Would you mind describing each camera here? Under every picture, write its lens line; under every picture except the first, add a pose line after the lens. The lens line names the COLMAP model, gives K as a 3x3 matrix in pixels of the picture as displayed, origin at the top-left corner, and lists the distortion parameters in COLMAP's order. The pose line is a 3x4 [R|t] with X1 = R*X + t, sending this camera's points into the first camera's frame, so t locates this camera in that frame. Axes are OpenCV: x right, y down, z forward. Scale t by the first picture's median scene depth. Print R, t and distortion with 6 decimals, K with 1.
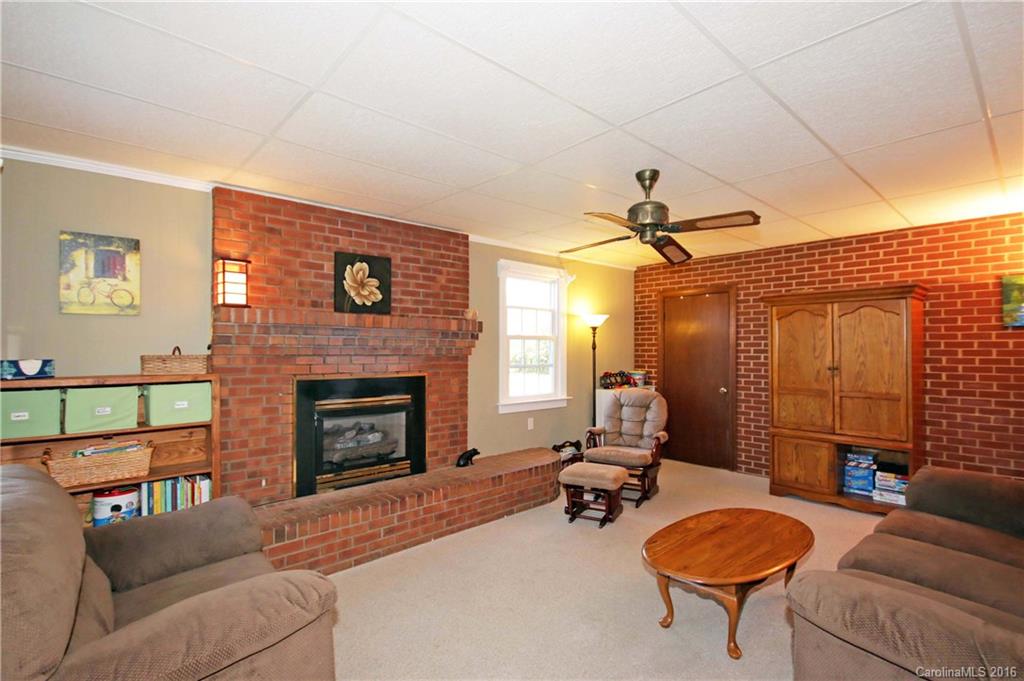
lens RADIAL K [[484.1, 0, 507.2], [0, 484.1, 343.7], [0, 0, 1]] dist [0.001190, 0.000560]
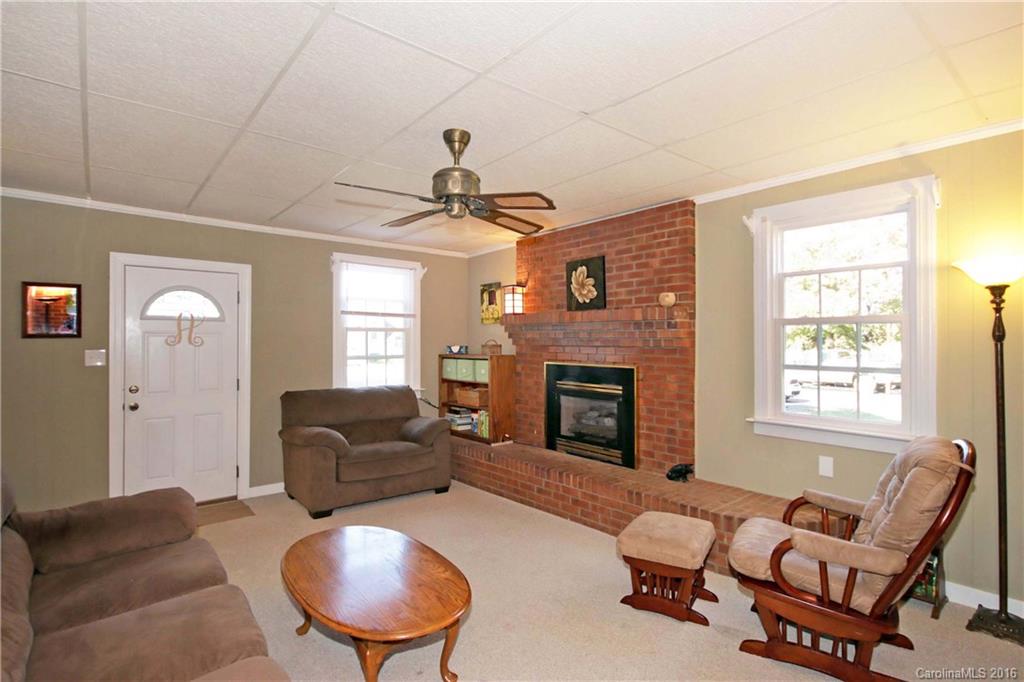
lens RADIAL K [[484.1, 0, 517.6], [0, 484.1, 341.4], [0, 0, 1]] dist [0.001190, 0.000560]
pose [[0.001655, -0.000855, -0.999998, 0.848824], [0.013408, 0.999910, -0.000832, 0.011066], [0.999909, -0.013406, 0.001667, 0.827276]]
